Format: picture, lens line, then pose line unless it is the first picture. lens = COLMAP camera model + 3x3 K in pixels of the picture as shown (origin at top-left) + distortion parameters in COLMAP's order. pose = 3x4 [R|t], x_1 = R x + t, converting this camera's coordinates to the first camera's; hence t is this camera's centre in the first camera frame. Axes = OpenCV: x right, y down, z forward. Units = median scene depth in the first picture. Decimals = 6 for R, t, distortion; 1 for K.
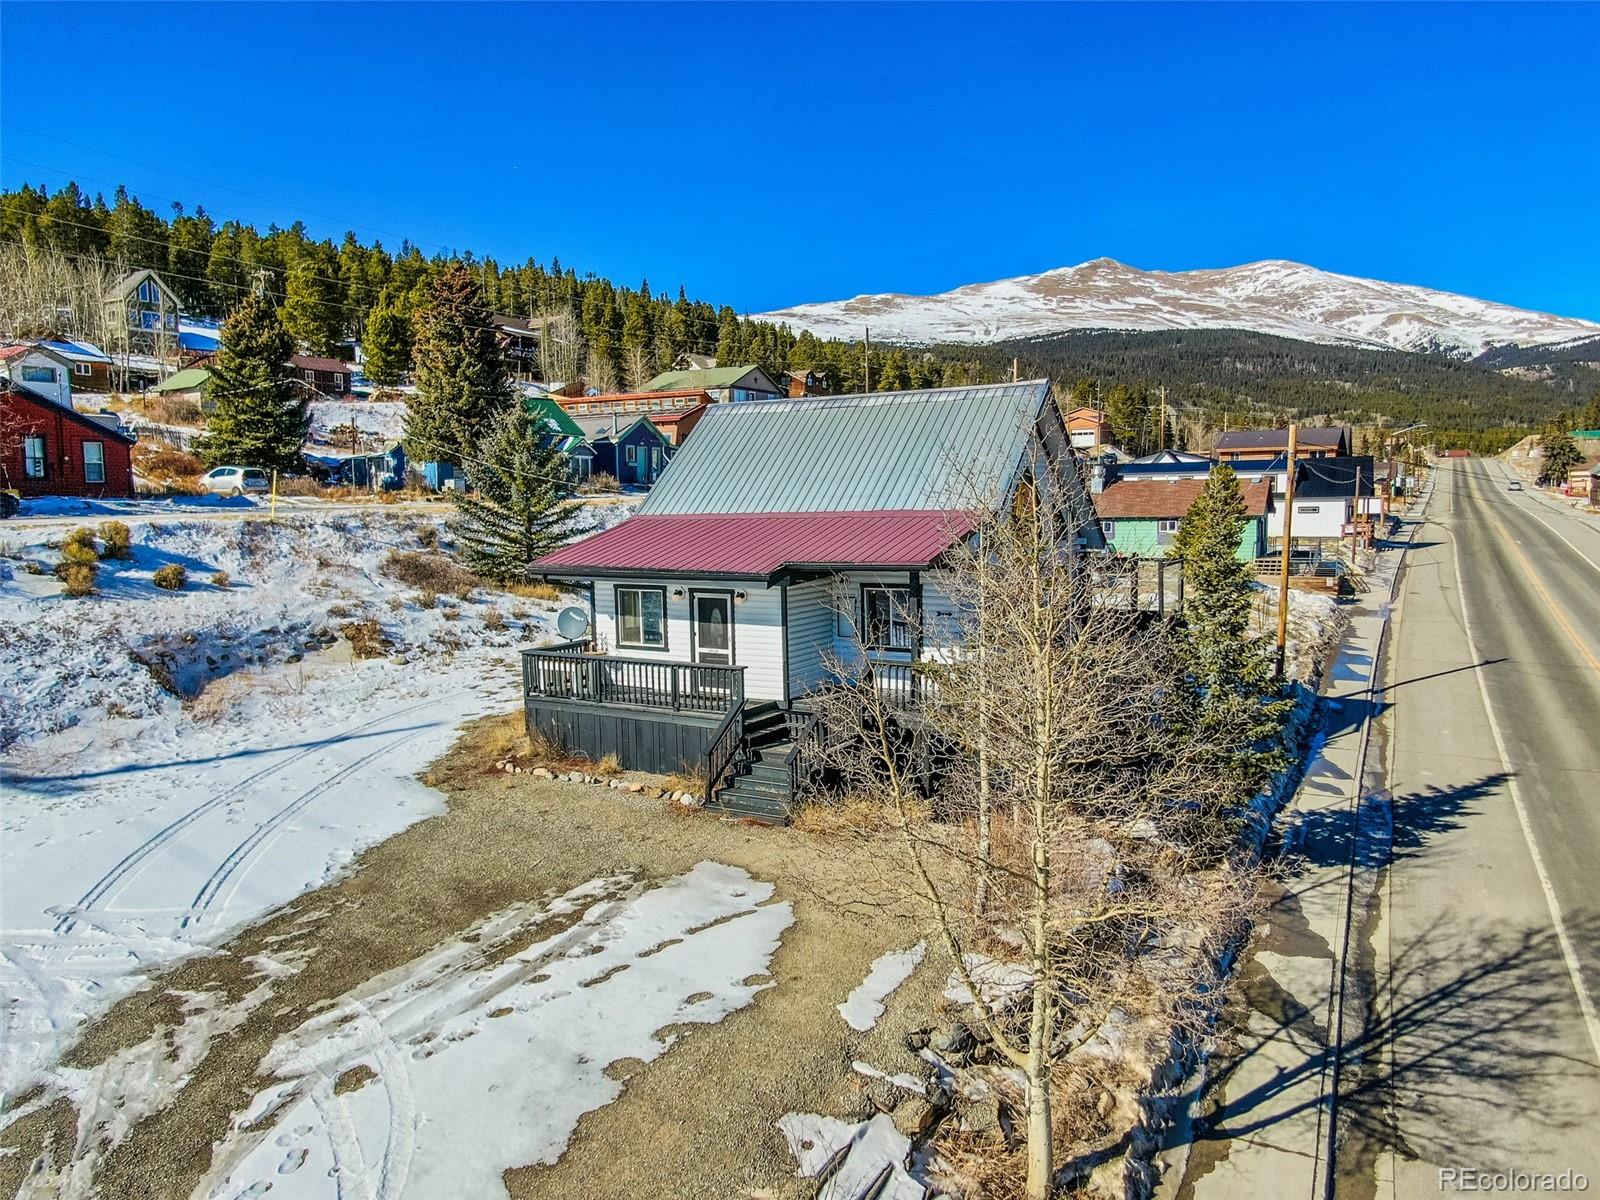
lens RADIAL K [[1163.7, 0, 796.3], [0, 1163.7, 593.0], [0, 0, 1]] dist [0.006559, 0.014076]
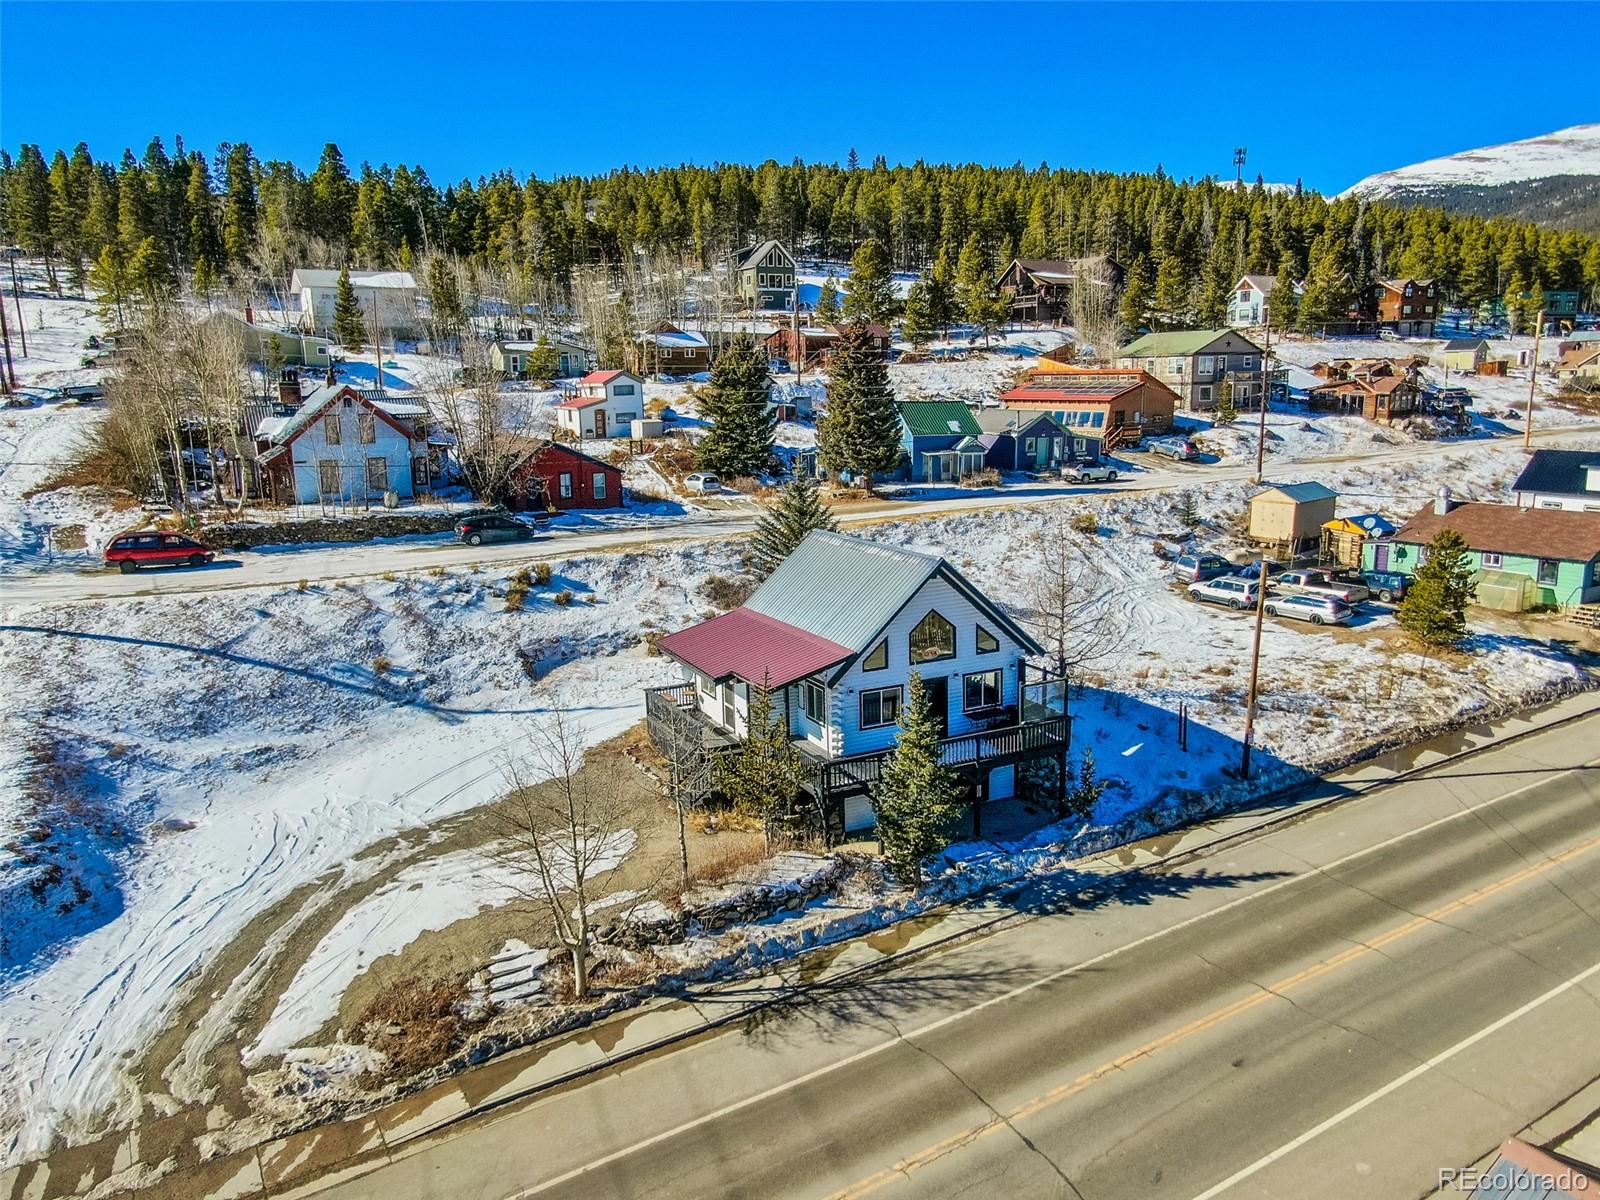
lens RADIAL K [[1163.7, 0, 796.3], [0, 1163.7, 593.0], [0, 0, 1]] dist [0.006559, 0.014076]
pose [[0.848122, 0.101436, -0.519999, 0.369871], [-0.043529, 0.991523, 0.122420, -0.137076], [0.528009, -0.081192, 0.845349, -0.166892]]
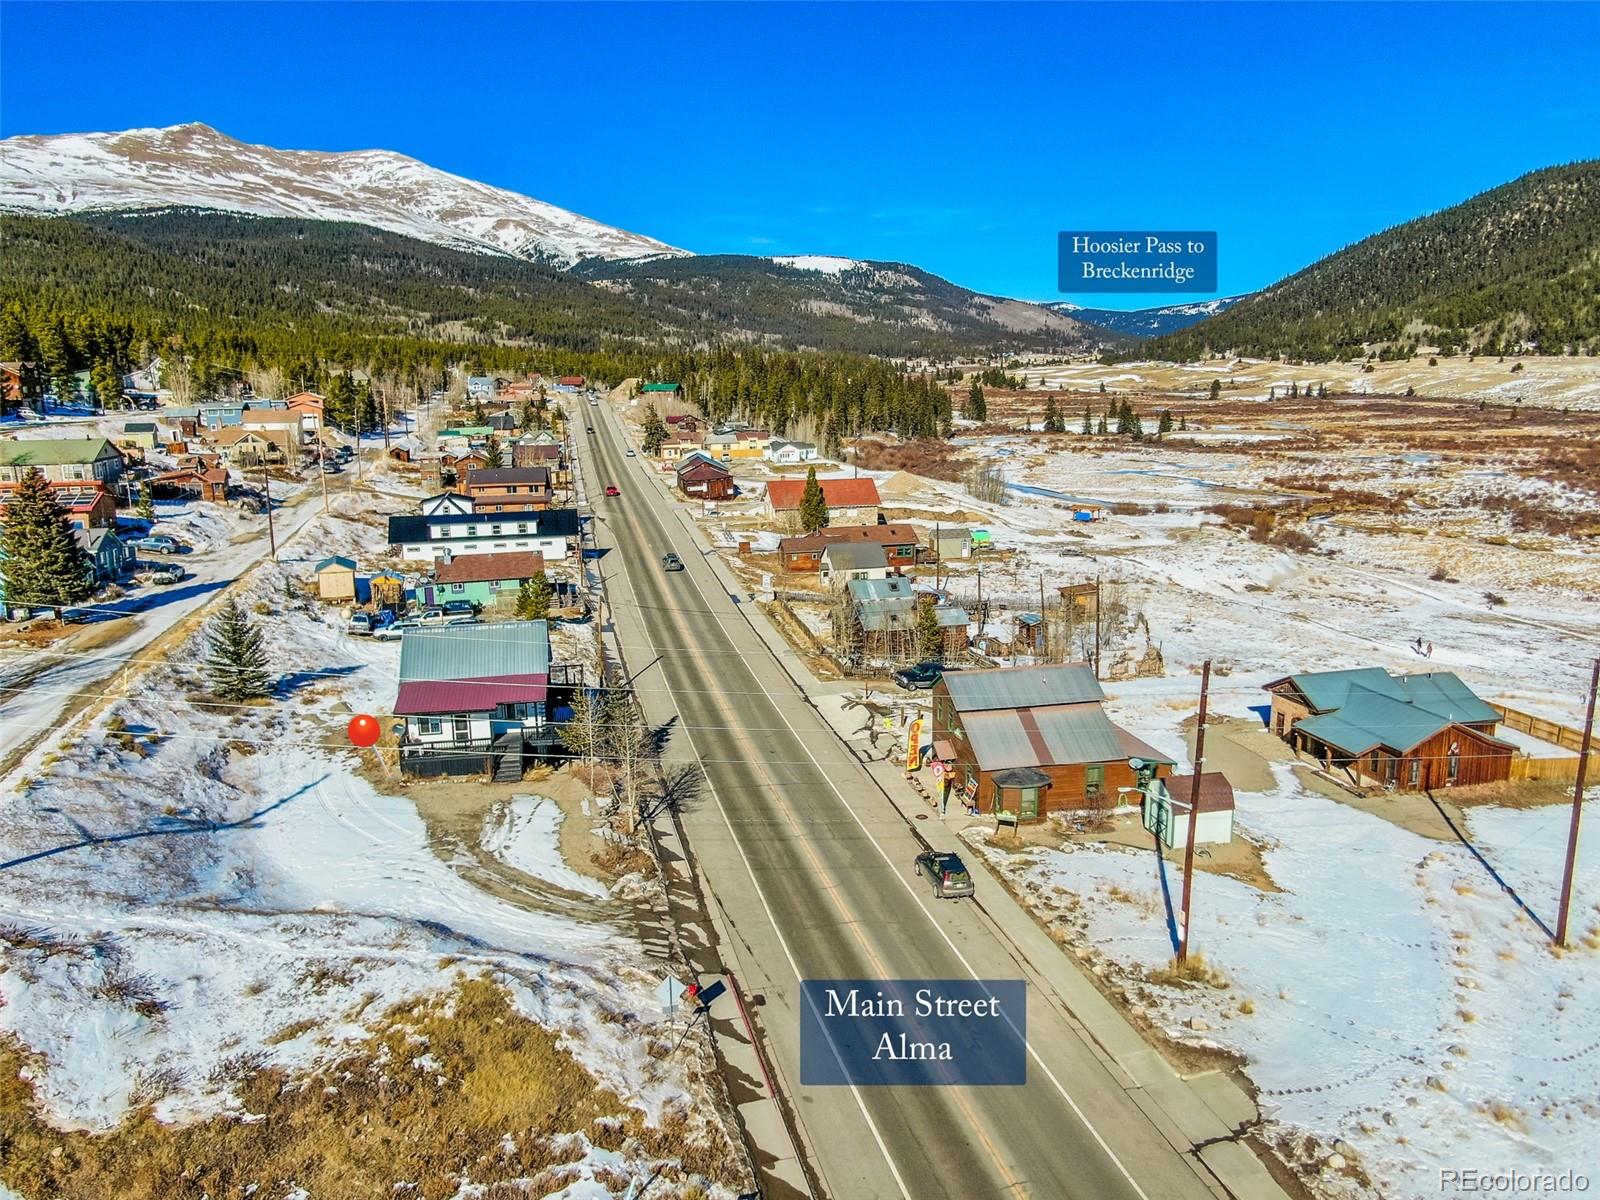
lens RADIAL K [[1163.7, 0, 796.3], [0, 1163.7, 593.0], [0, 0, 1]] dist [0.006559, 0.014076]
pose [[0.761838, -0.118888, 0.636764, -0.517272], [0.060980, 0.991811, 0.112219, -0.237283], [-0.644891, -0.046663, 0.762849, -0.735420]]
